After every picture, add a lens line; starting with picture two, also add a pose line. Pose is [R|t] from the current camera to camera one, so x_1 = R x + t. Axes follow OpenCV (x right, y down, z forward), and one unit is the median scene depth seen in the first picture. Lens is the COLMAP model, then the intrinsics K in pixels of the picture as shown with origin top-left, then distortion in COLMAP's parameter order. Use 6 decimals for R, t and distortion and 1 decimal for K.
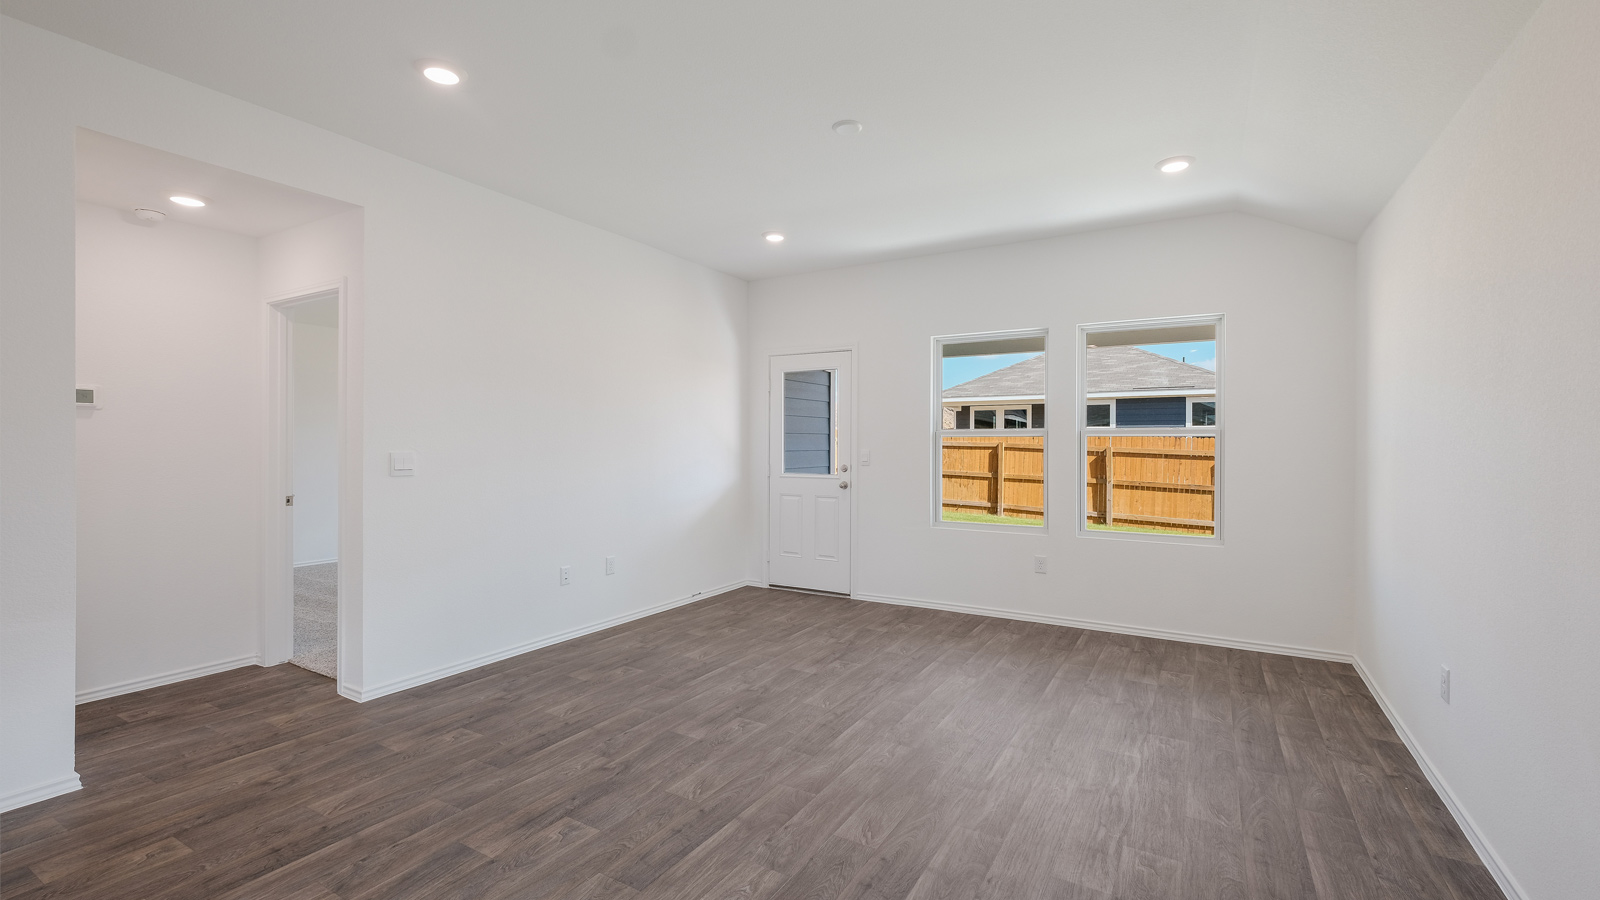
lens RADIAL K [[692.6, 0, 793.6], [0, 692.6, 443.9], [0, 0, 1]] dist [0.006567, -0.000623]
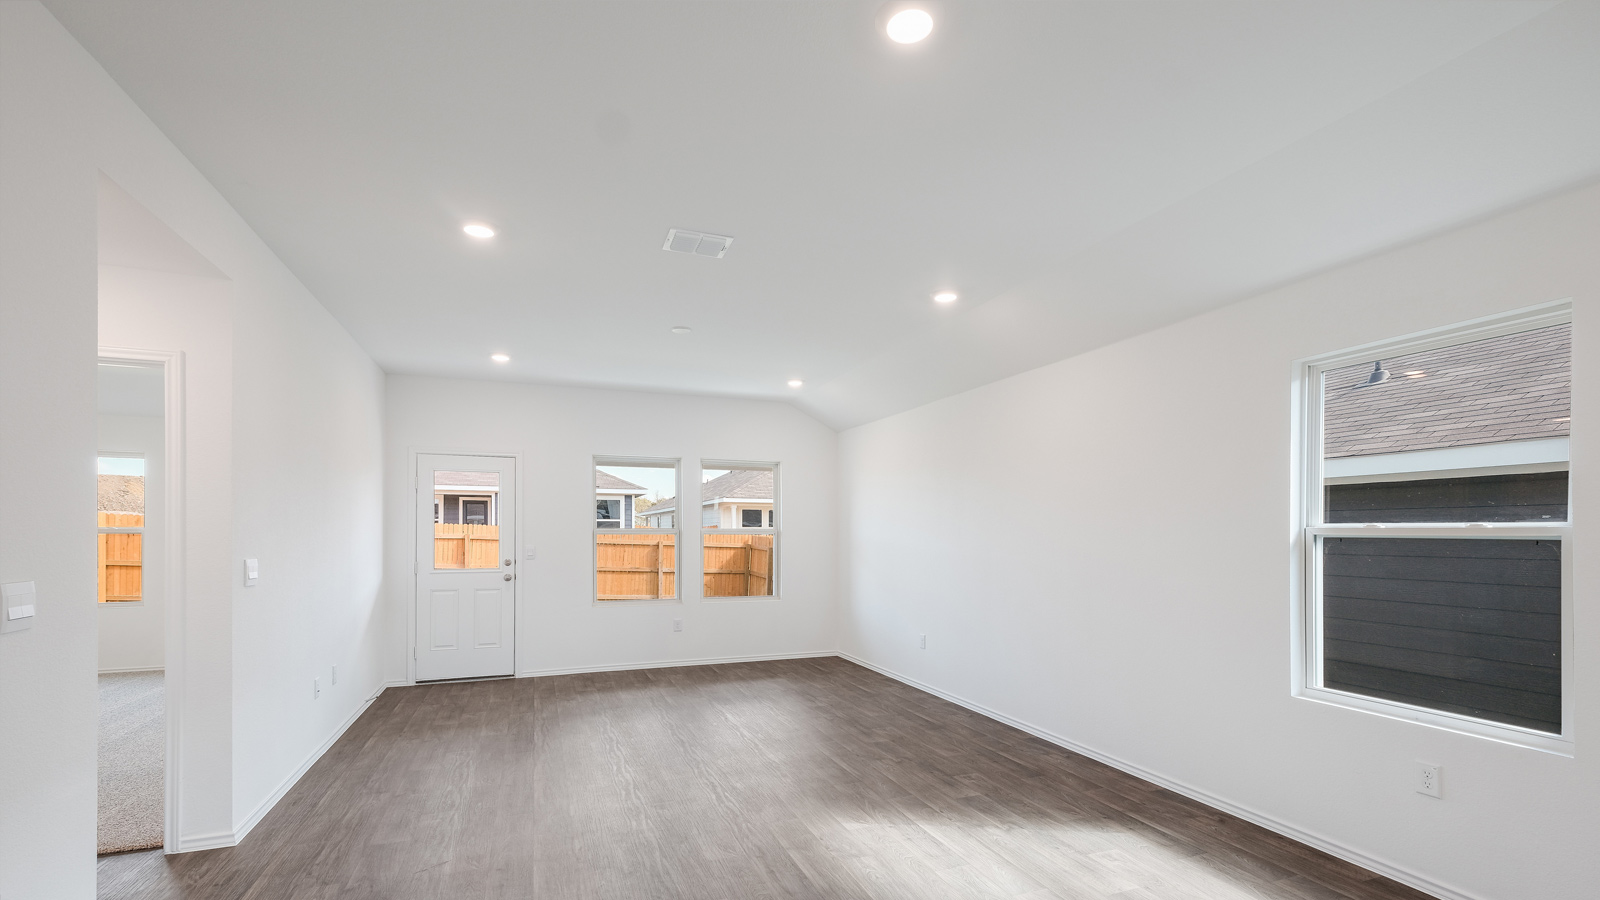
lens RADIAL K [[692.6, 0, 809.5], [0, 692.6, 533.4], [0, 0, 1]] dist [0.006567, -0.000623]
pose [[0.610021, -0.001317, 0.792384, -0.696306], [-0.000550, 0.999998, 0.002085, -0.018706], [-0.792385, -0.001707, 0.610019, -0.085374]]
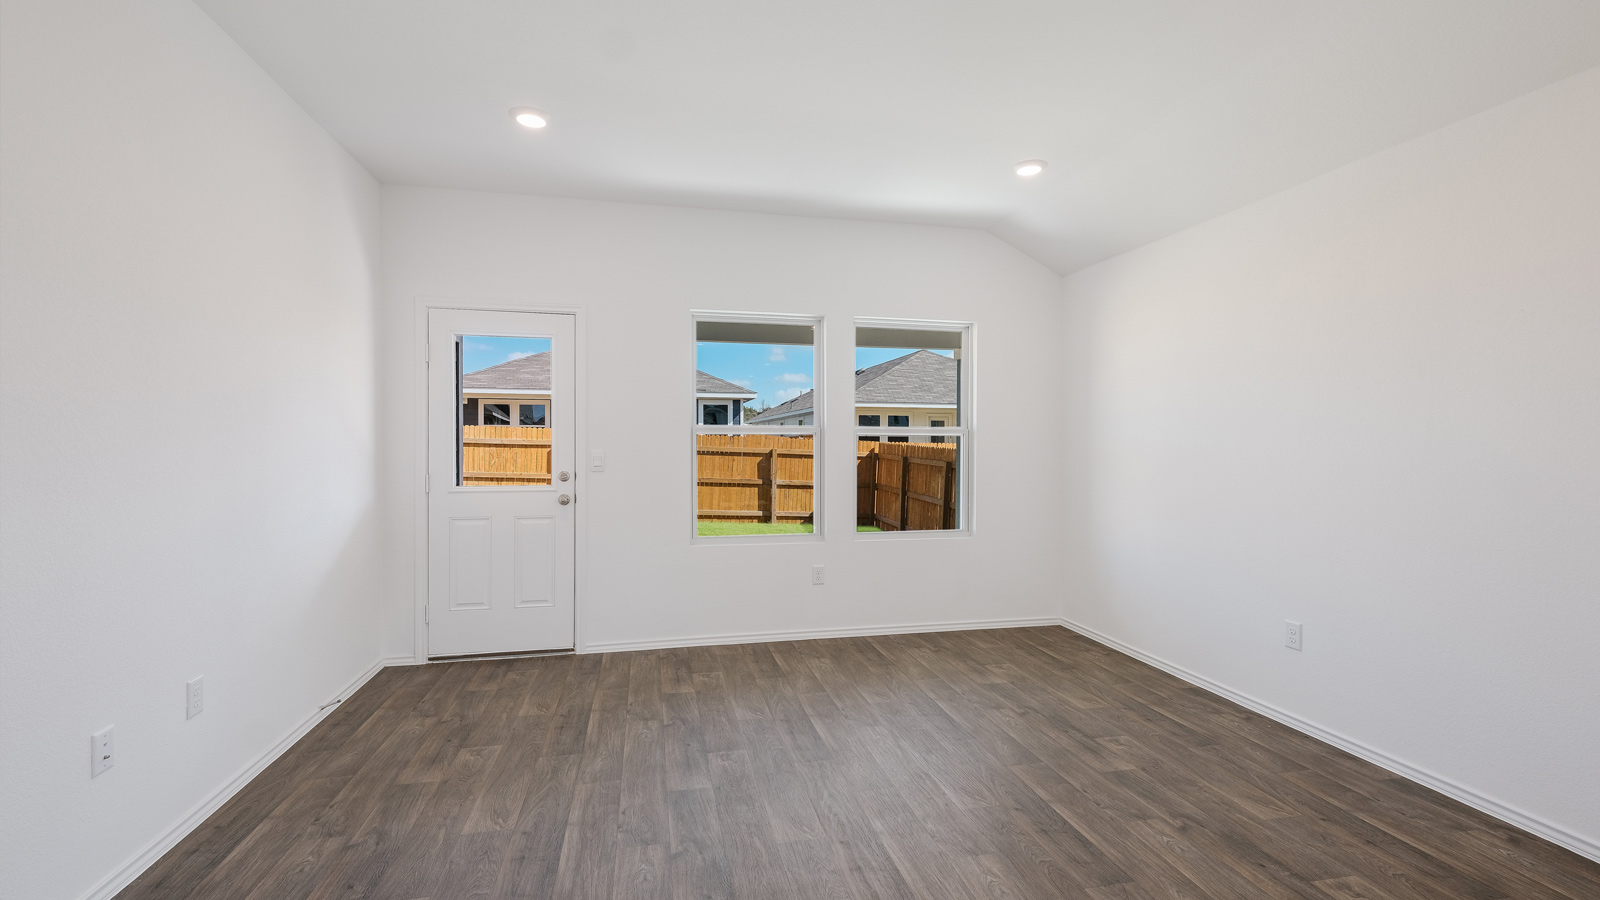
lens RADIAL K [[692.6, 0, 808.2], [0, 692.6, 446.3], [0, 0, 1]] dist [0.006567, -0.000623]
pose [[0.721725, -0.002651, 0.692174, -0.330497], [-0.002302, 0.999978, 0.006230, -0.001339], [-0.692176, -0.006090, 0.721703, 0.409947]]
